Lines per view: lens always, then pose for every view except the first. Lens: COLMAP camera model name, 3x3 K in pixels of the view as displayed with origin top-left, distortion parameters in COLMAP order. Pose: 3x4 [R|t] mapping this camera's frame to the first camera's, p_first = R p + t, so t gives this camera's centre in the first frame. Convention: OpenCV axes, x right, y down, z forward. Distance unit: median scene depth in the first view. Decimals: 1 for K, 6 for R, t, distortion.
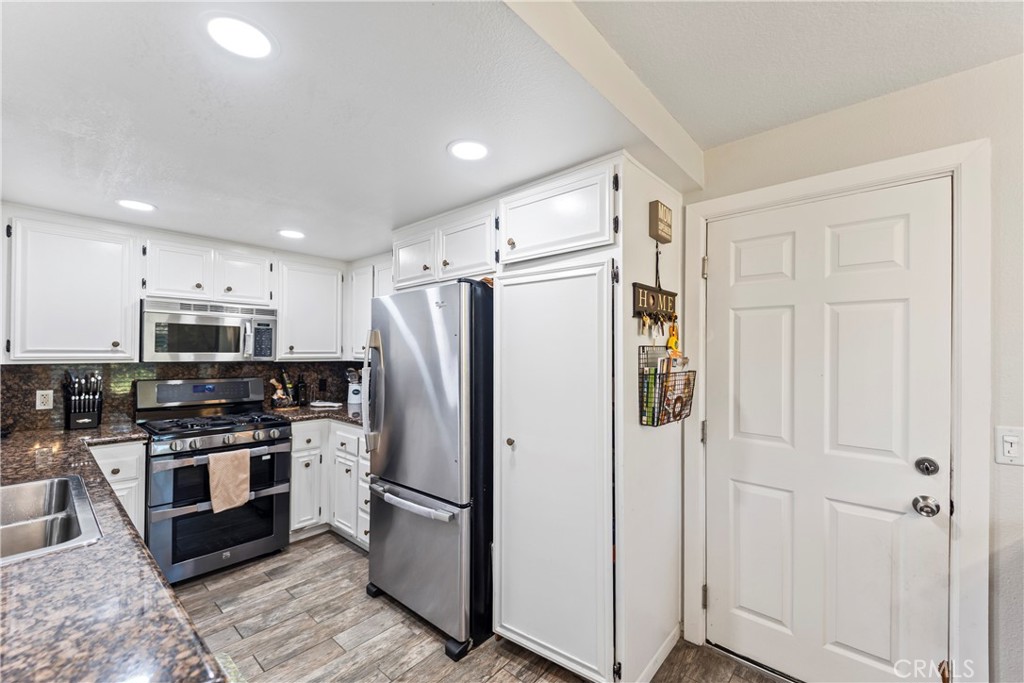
lens RADIAL K [[409.4, 0, 521.4], [0, 409.4, 348.3], [0, 0, 1]] dist [-0.002896, -0.005392]
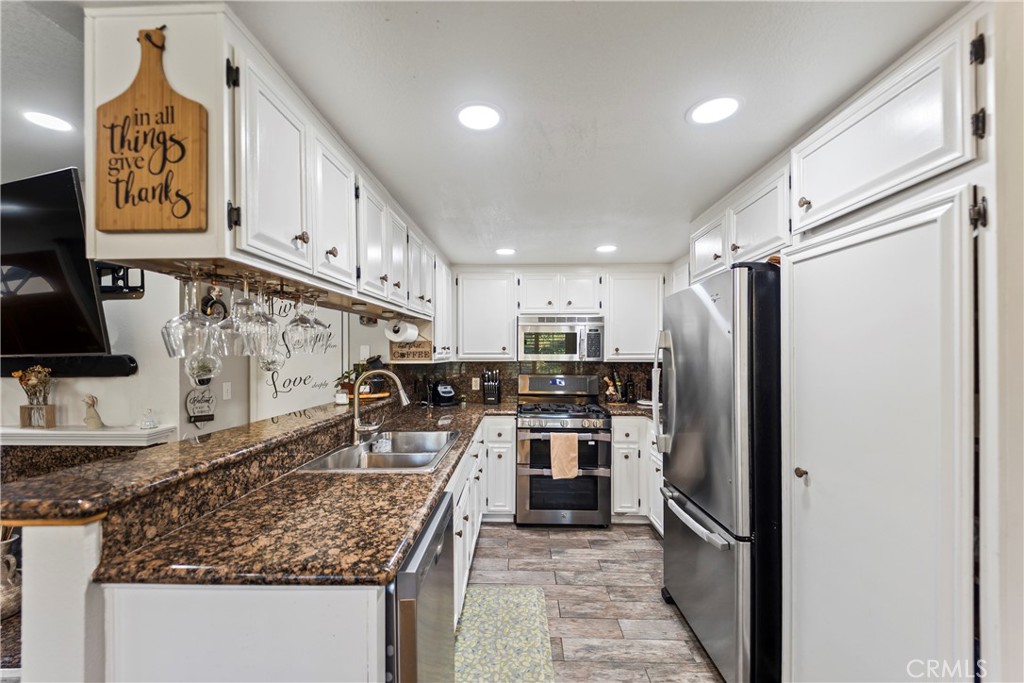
lens RADIAL K [[409.4, 0, 506.9], [0, 409.4, 352.6], [0, 0, 1]] dist [-0.002896, -0.005392]
pose [[0.618416, -0.006312, -0.785826, 0.178494], [0.012355, 0.999922, 0.001691, 0.002318], [0.785754, -0.010755, 0.618446, 0.098792]]
